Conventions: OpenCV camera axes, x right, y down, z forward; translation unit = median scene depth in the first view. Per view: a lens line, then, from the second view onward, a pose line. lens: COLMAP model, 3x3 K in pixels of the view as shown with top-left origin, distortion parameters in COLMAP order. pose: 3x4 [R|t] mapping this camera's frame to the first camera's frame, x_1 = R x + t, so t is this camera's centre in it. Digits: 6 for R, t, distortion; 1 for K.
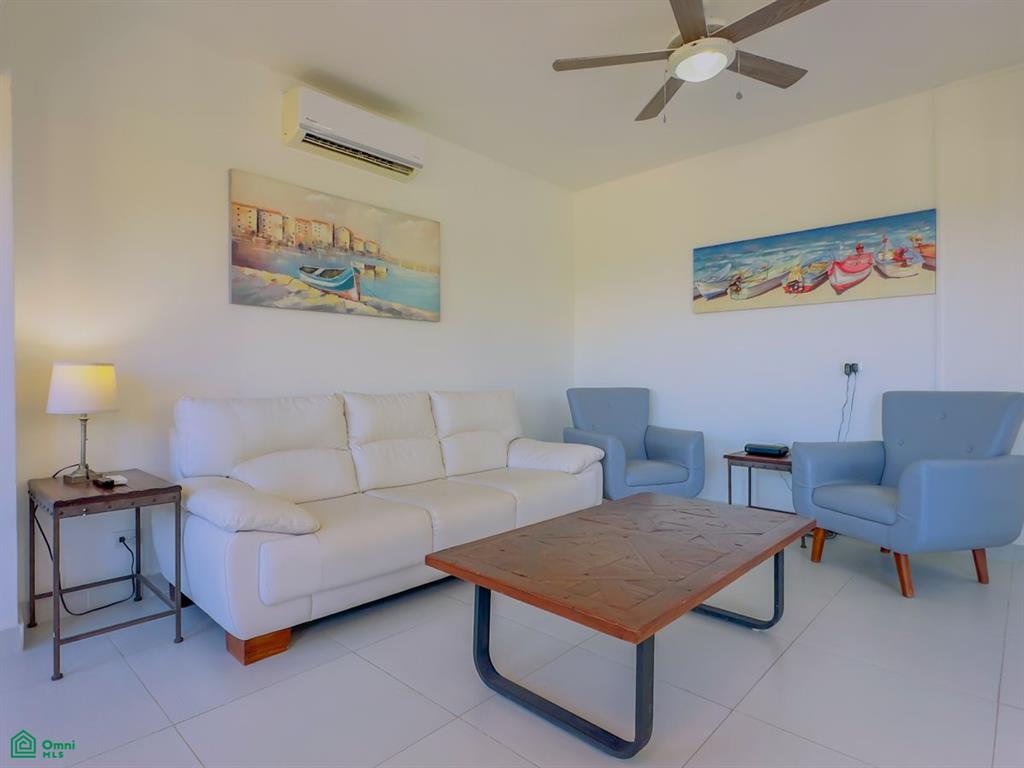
lens RADIAL K [[560.1, 0, 512.0], [0, 560.1, 384.0], [0, 0, 1]] dist [-0.002724, -0.000052]
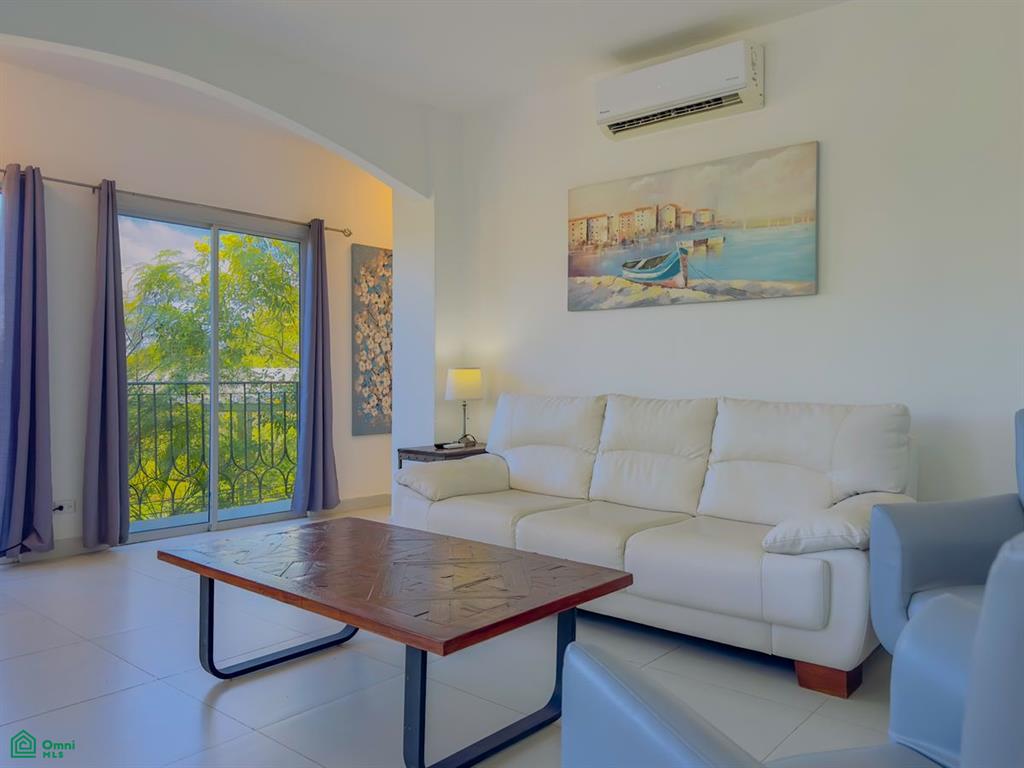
lens RADIAL K [[776.8, 0, 512.0], [0, 776.8, 384.0], [0, 0, 1]] dist [0.070620, -0.001553]
pose [[0.041238, 0.014275, -0.999047, 0.909876], [-0.011552, 0.999838, 0.013810, -0.018151], [0.999083, 0.010972, 0.041396, 0.722395]]
